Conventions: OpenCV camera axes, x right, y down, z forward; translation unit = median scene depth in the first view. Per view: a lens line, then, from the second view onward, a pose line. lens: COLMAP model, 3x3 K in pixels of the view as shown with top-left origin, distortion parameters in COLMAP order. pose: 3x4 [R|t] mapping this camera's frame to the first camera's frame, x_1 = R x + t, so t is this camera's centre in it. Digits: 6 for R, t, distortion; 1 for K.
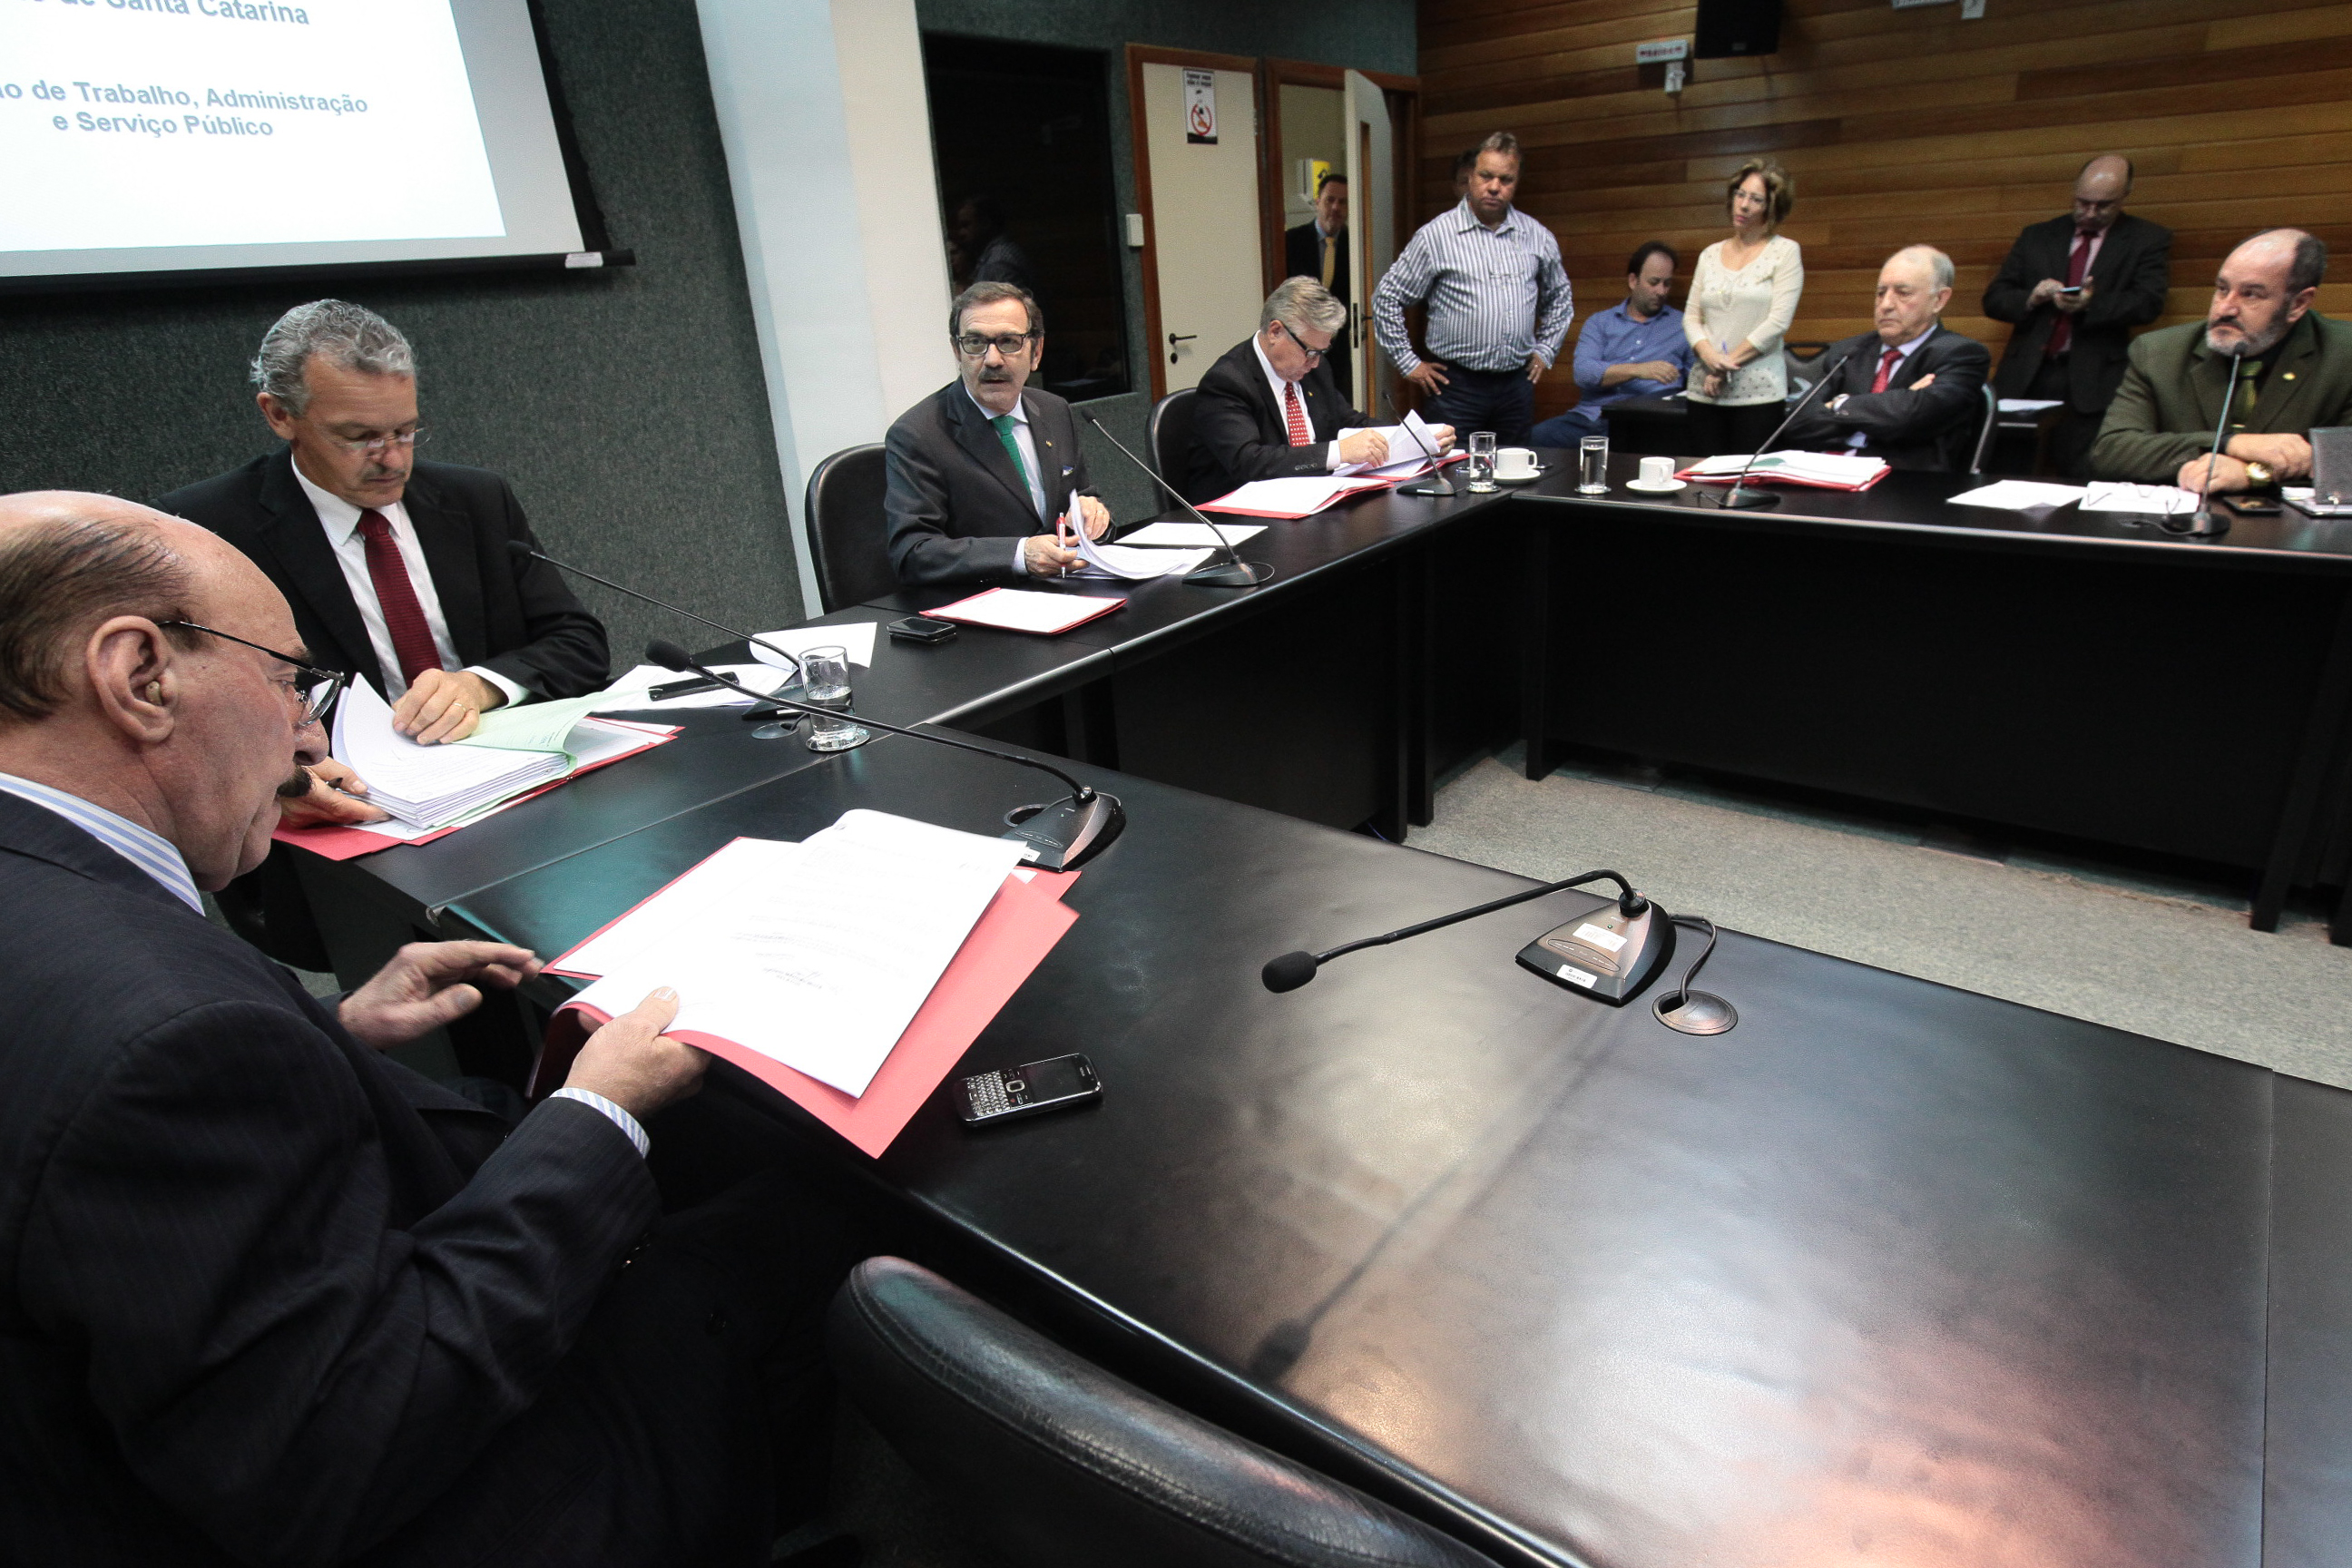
lens RADIAL K [[1275.0, 0, 1209.3], [0, 1275.0, 773.5], [0, 0, 1]] dist [-0.035685, 0.017845]
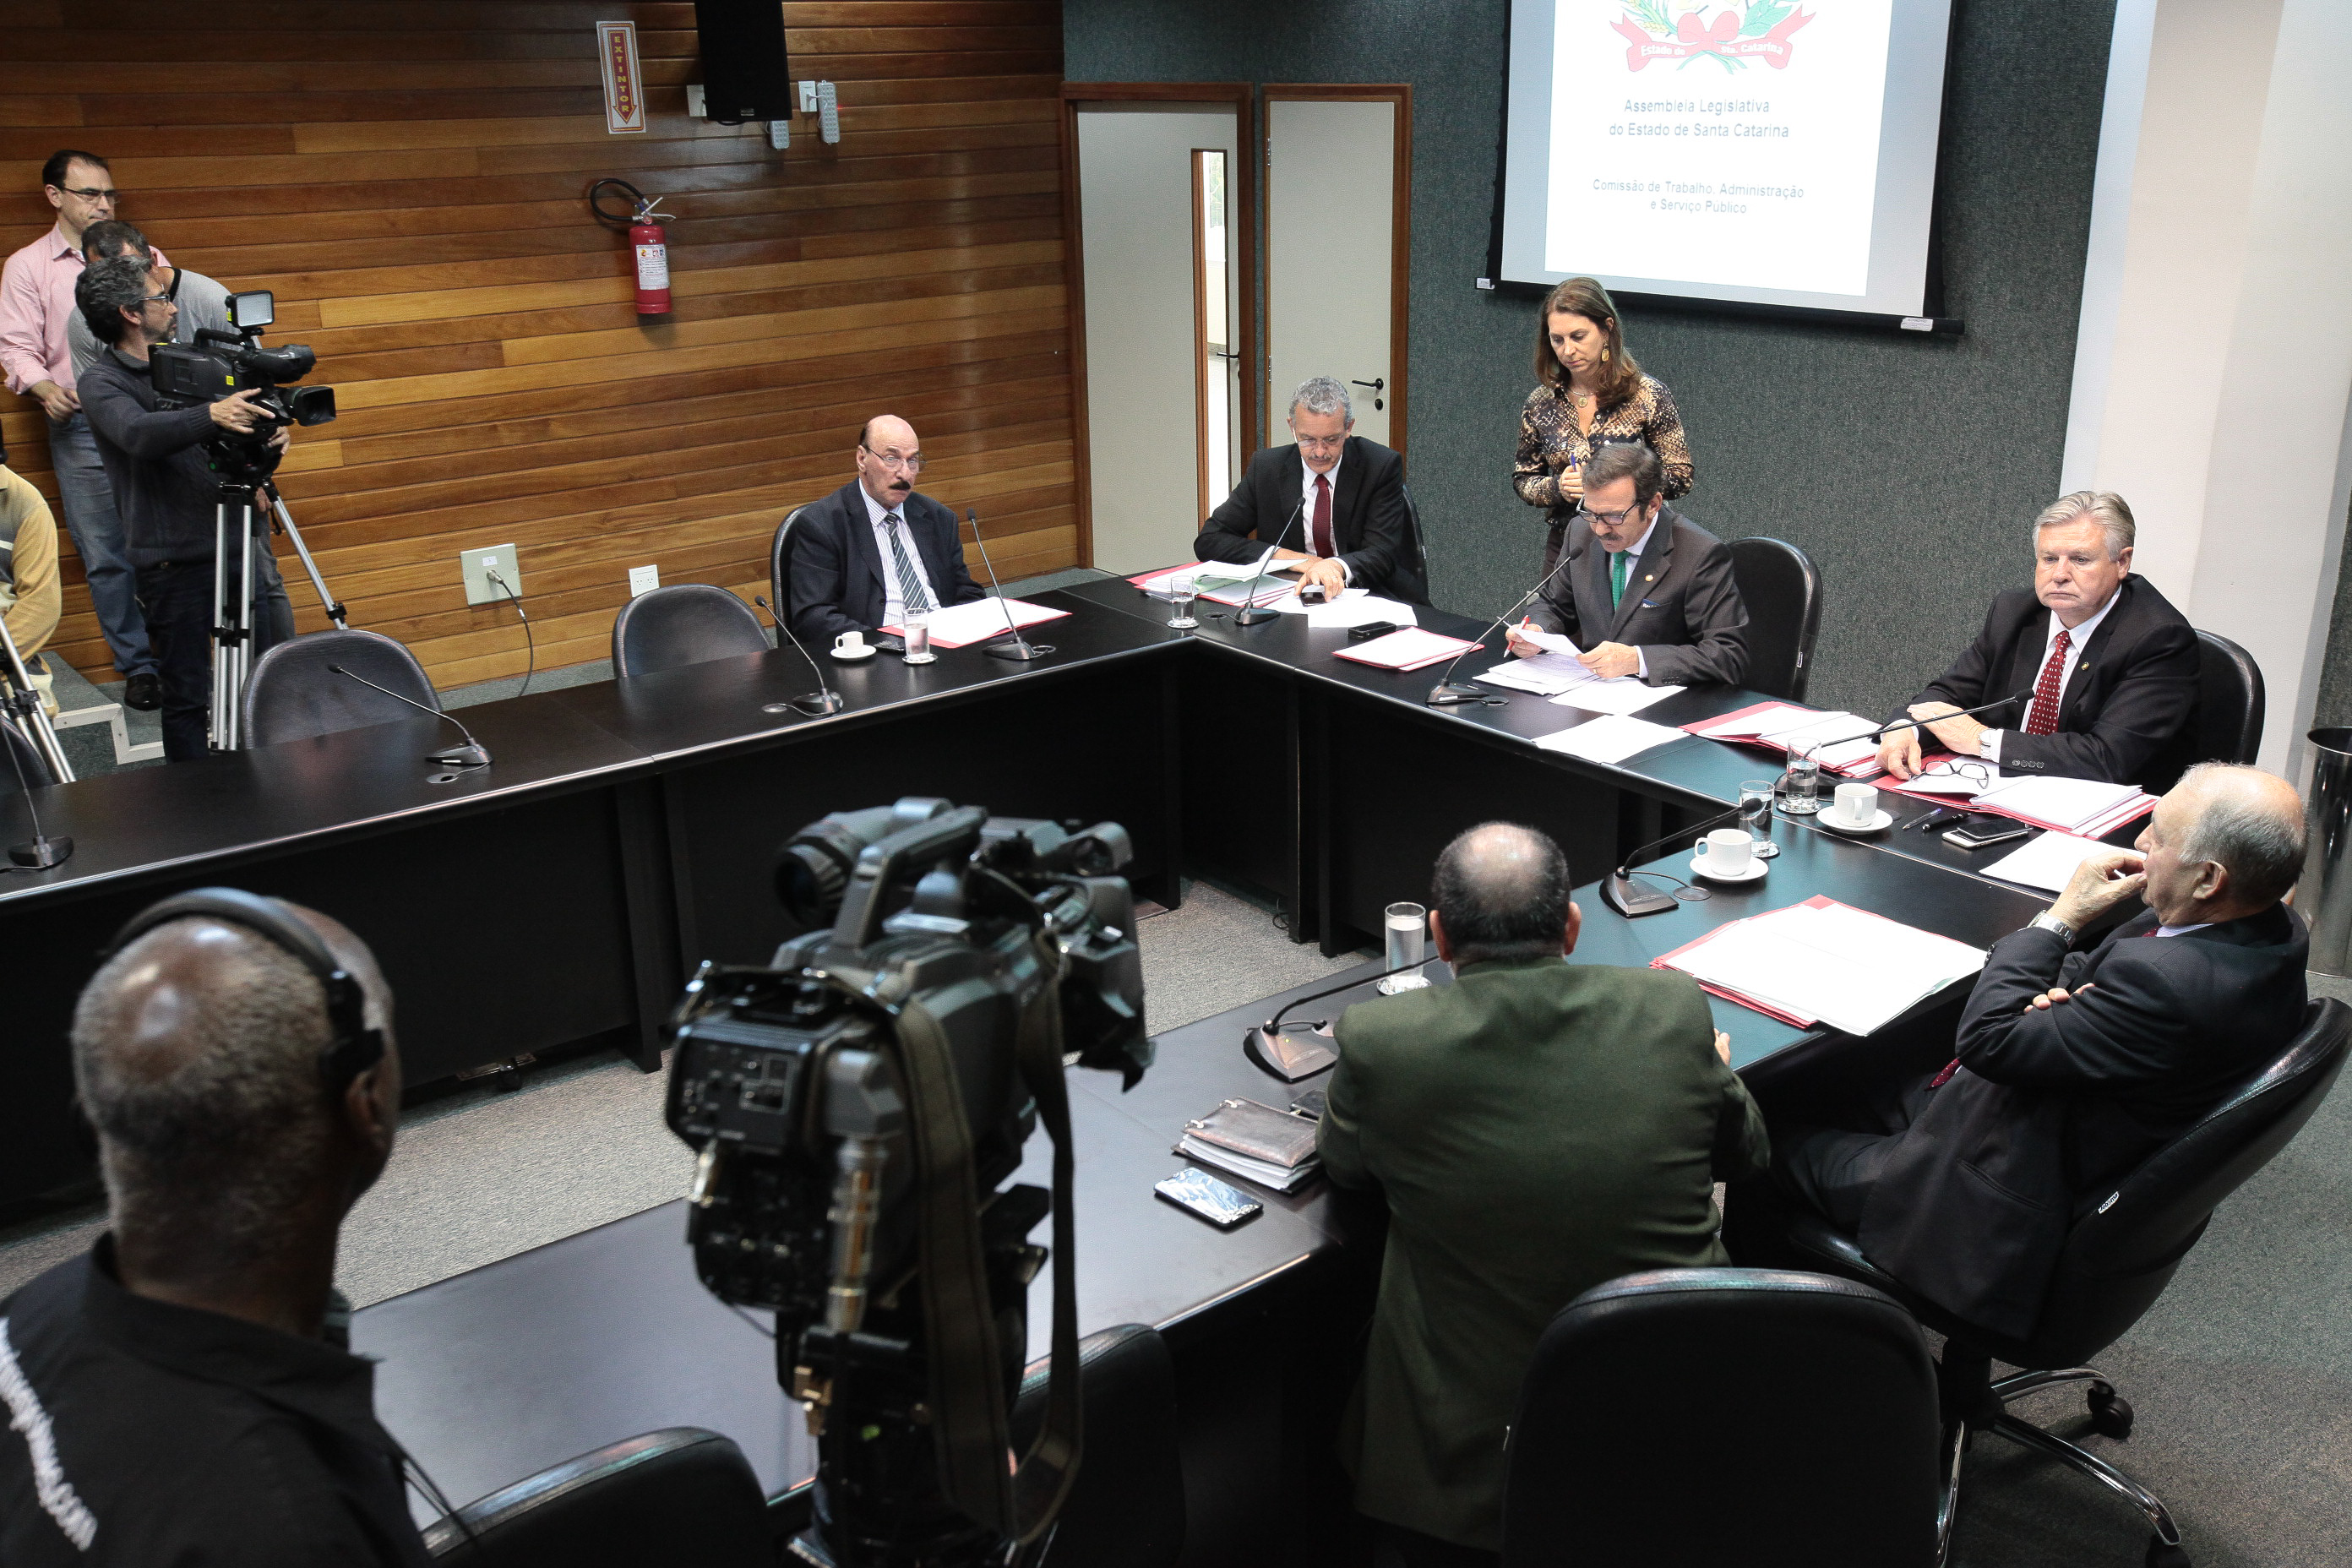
lens RADIAL K [[2148.0, 0, 1176.2], [0, 2148.0, 774.9], [0, 0, 1]] dist [0.005073, 0.113139]
pose [[-0.259142, 0.372582, -0.891082, 1.468337], [-0.327367, 0.834104, 0.443962, -0.692145], [0.908667, 0.406760, -0.094181, 0.739408]]
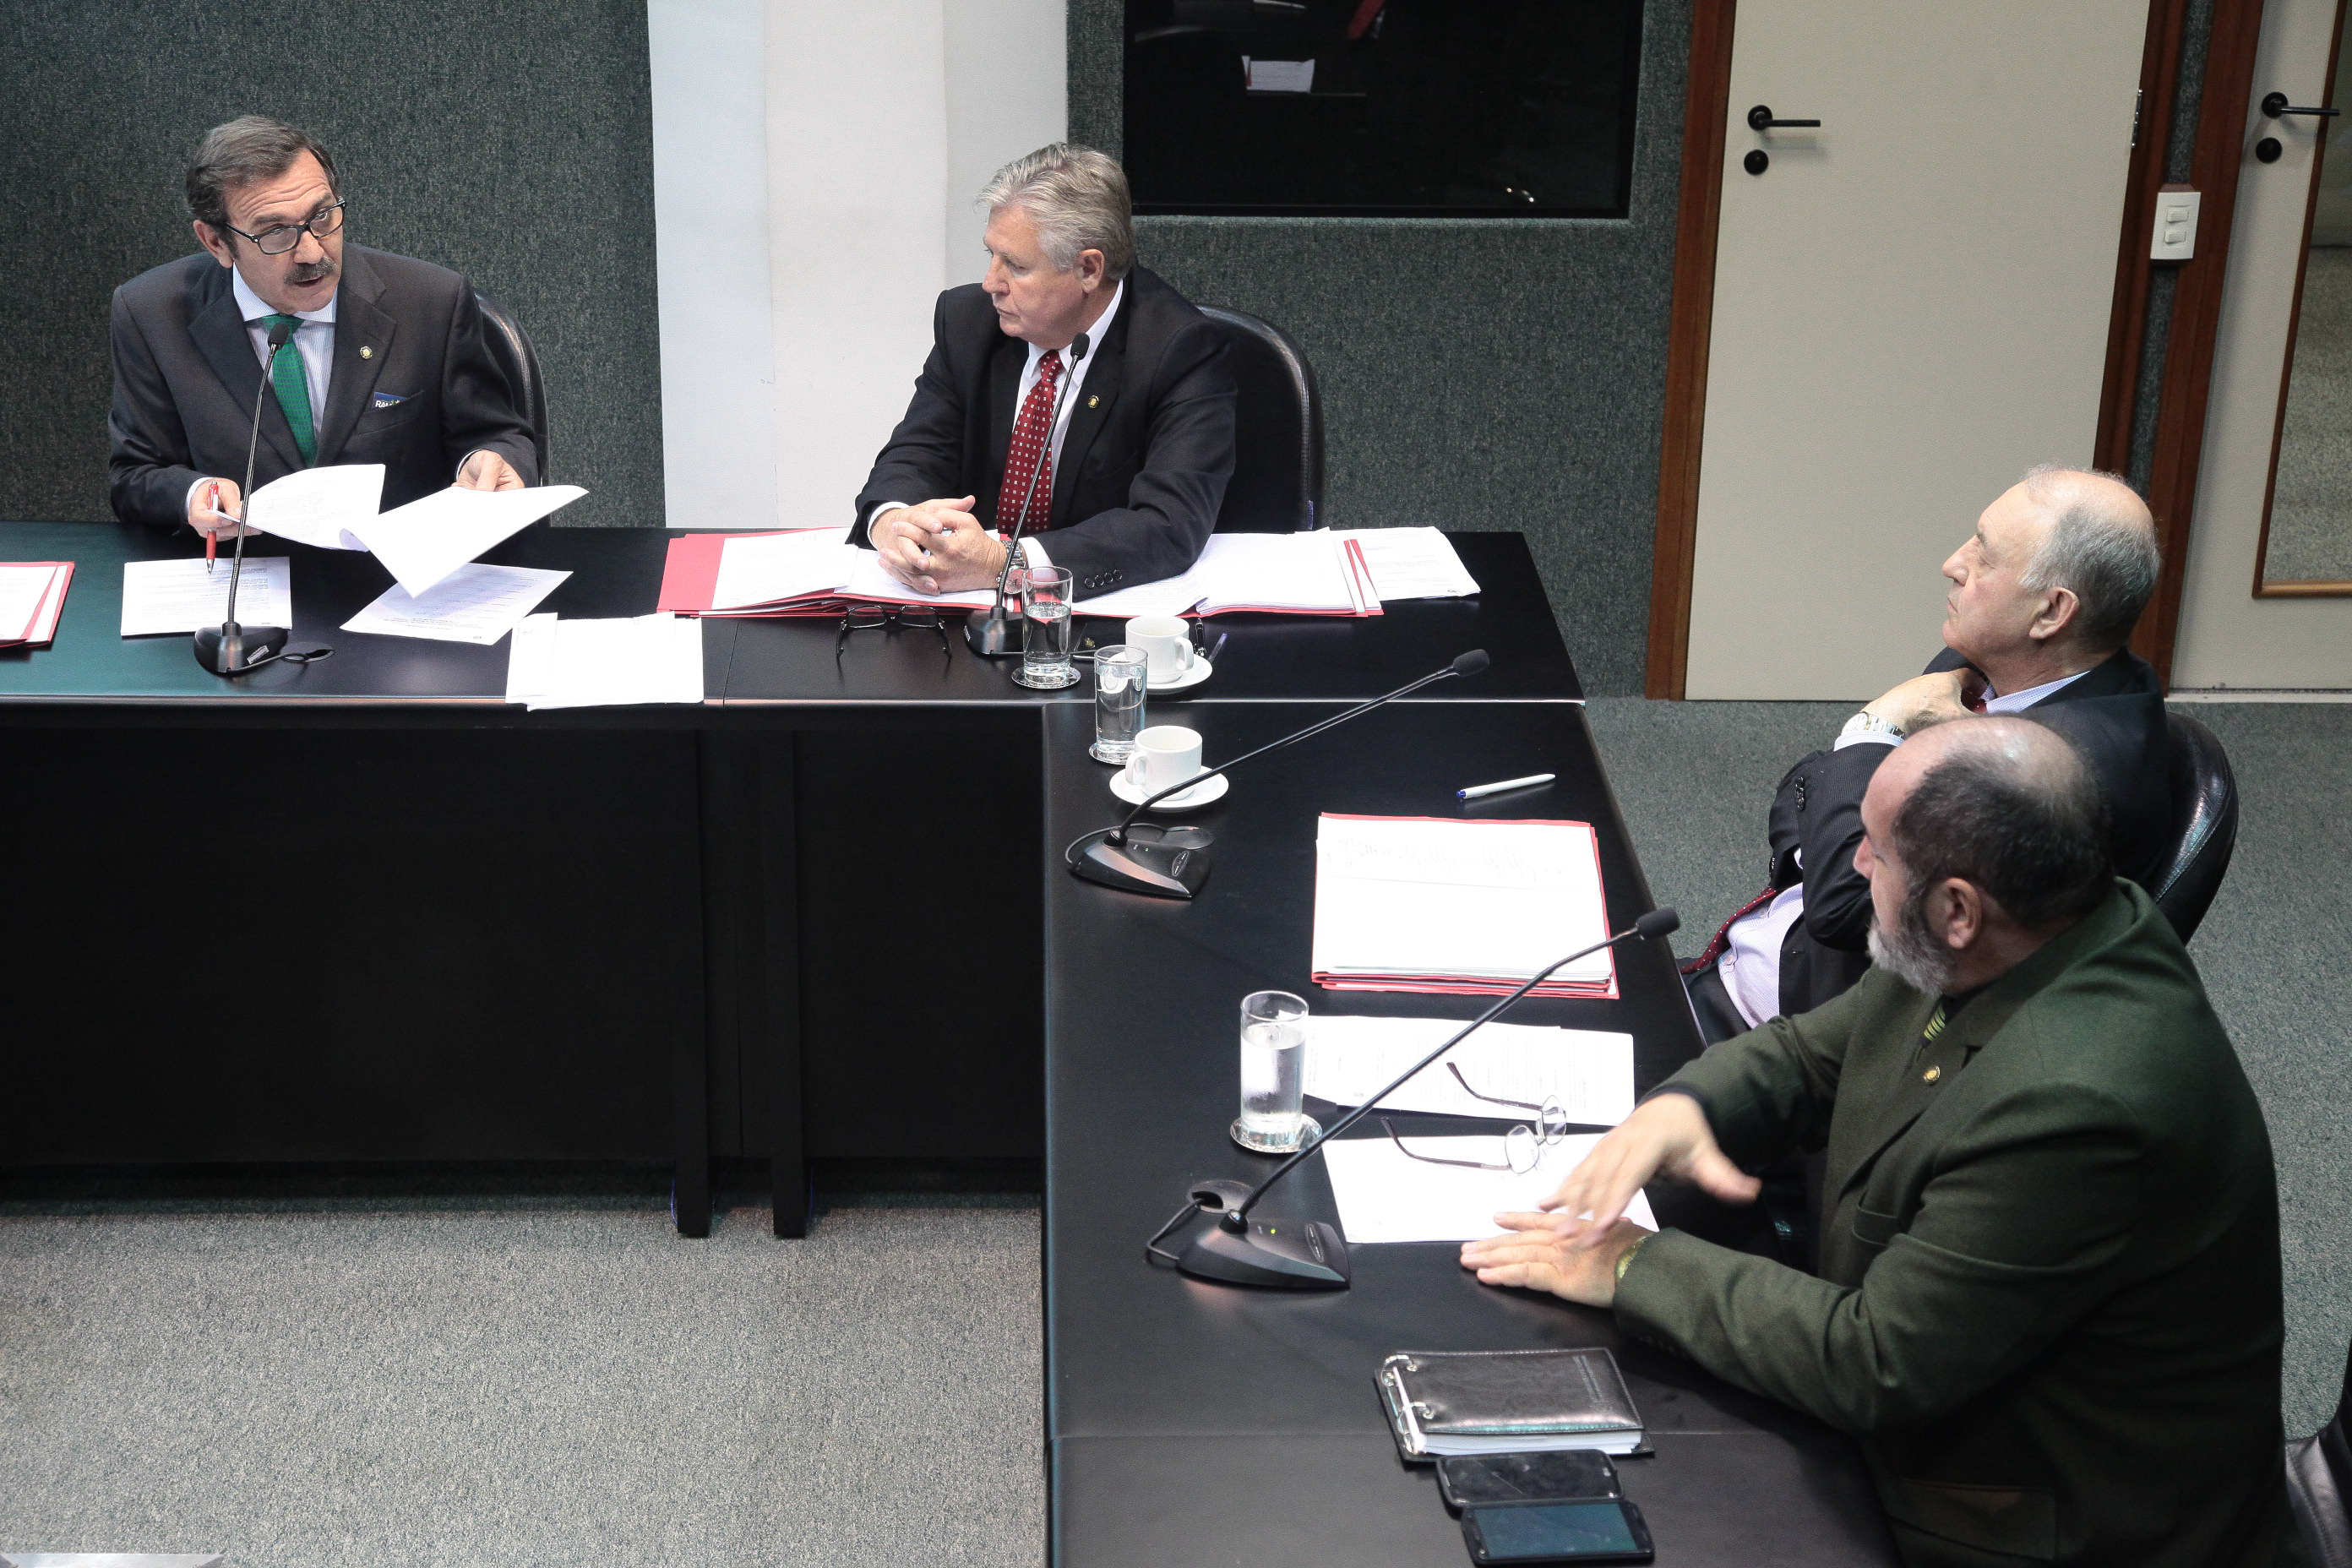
lens RADIAL K [[3881.2, 0, 1176.0], [0, 3881.2, 784.0], [0, 0, 1]] dist [0.219858, 0.130646]
pose [[0.633483, 0.356565, -0.686703, 1.277394], [-0.344483, 0.924651, 0.162333, -0.439025], [0.692843, 0.133722, 0.708581, -0.045202]]
